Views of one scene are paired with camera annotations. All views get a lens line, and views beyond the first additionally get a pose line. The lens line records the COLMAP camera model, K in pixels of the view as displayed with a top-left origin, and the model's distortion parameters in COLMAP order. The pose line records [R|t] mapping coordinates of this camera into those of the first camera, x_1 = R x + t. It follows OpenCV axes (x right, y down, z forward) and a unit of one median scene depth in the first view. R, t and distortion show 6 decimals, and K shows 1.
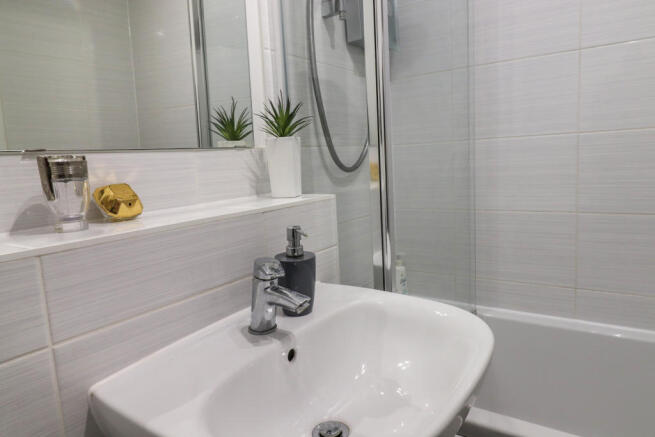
lens RADIAL K [[448.7, 0, 327.5], [0, 448.7, 218.5], [0, 0, 1]] dist [-0.002938, -0.002019]
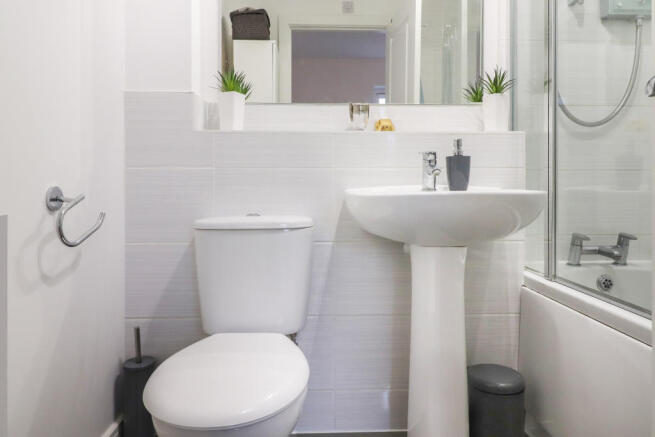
lens RADIAL K [[448.7, 0, 327.5], [0, 448.7, 218.5], [0, 0, 1]] dist [-0.002938, -0.002019]
pose [[0.590913, 0.112993, -0.798783, 0.628501], [-0.149767, 0.988296, 0.029009, 0.208271], [0.792712, 0.102490, 0.600919, -0.242193]]
